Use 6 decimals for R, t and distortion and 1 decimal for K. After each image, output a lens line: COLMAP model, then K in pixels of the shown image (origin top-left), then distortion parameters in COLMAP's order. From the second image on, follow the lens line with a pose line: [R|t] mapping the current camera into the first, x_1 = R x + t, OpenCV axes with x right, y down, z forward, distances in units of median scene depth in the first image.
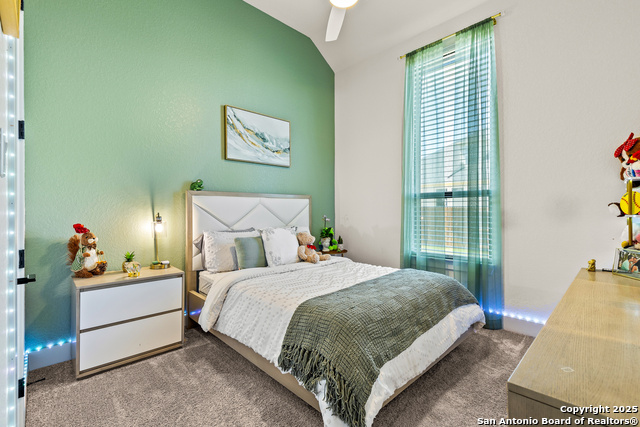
lens RADIAL K [[287.7, 0, 320.0], [0, 287.7, 213.5], [0, 0, 1]] dist [-0.000031, 0.012045]
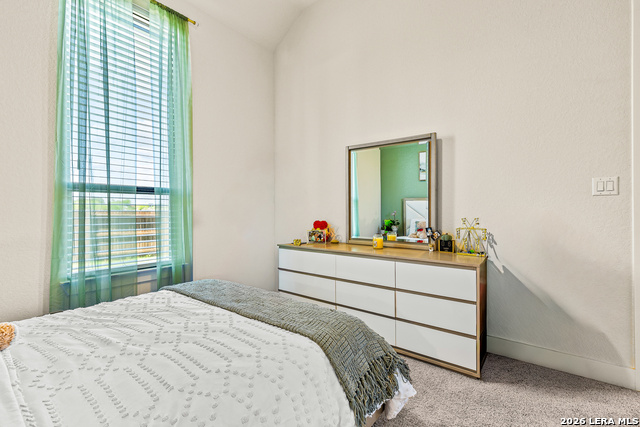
lens RADIAL K [[287.7, 0, 320.0], [0, 287.7, 213.5], [0, 0, 1]] dist [-0.000031, 0.012045]
pose [[-0.139132, -0.003194, 0.990269, -0.417433], [0.011489, 0.999922, 0.004839, 0.001964], [-0.990207, 0.012051, -0.139085, 0.611459]]
